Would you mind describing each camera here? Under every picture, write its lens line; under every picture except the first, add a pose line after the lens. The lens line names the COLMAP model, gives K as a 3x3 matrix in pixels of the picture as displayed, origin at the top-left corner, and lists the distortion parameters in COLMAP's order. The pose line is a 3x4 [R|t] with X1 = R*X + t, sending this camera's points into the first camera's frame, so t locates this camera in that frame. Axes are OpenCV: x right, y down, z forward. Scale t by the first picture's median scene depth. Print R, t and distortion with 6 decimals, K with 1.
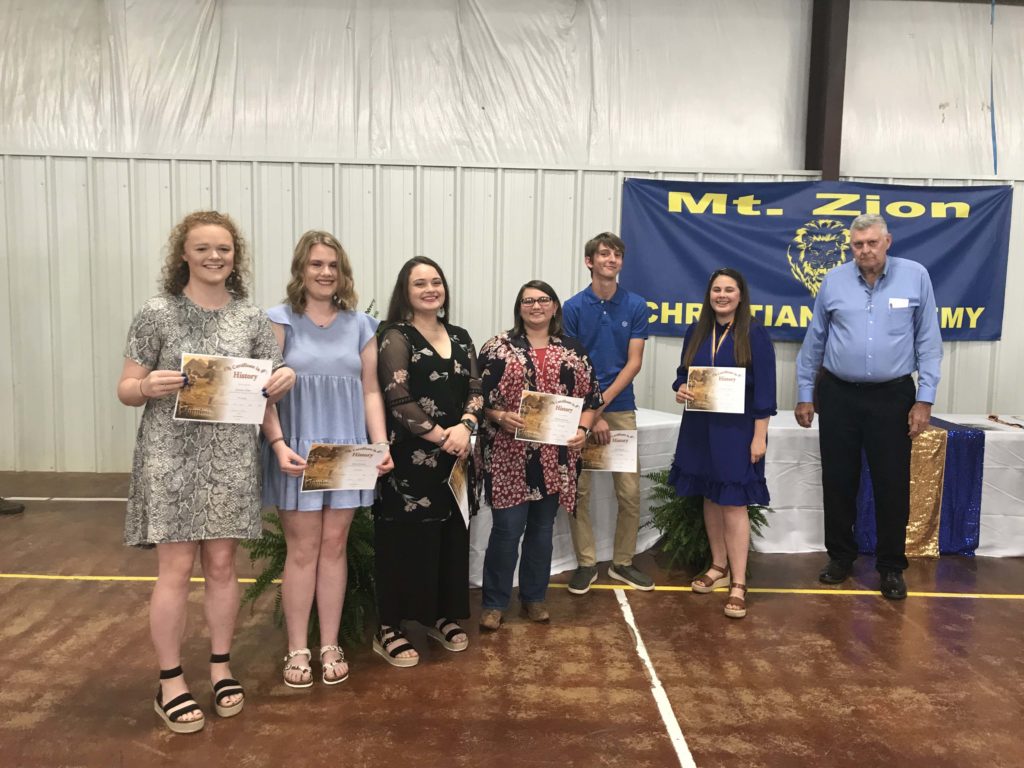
lens RADIAL K [[848.5, 0, 515.6], [0, 848.5, 379.6], [0, 0, 1]] dist [0.007148, -0.008755]
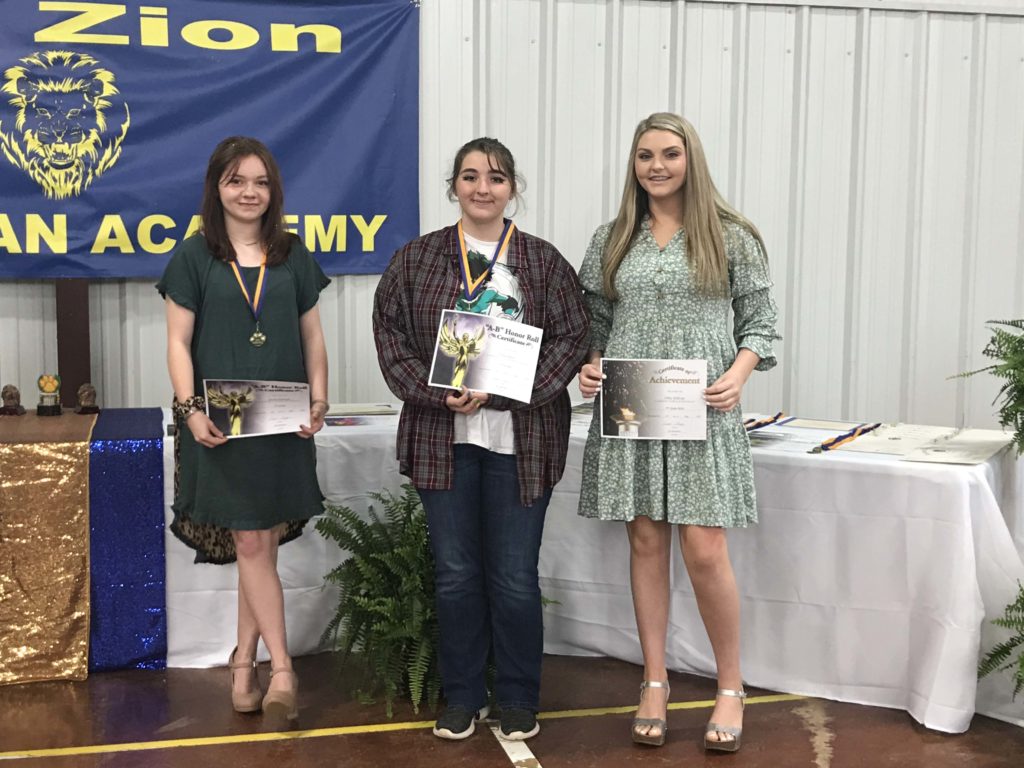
lens RADIAL K [[1443.2, 0, 525.8], [0, 1443.2, 378.3], [0, 0, 1]] dist [0.204335, -0.736081]
pose [[0.974587, -0.034273, 0.221370, 0.435537], [0.031431, 0.999372, 0.016348, 0.011329], [-0.221792, -0.008974, 0.975053, 0.036156]]
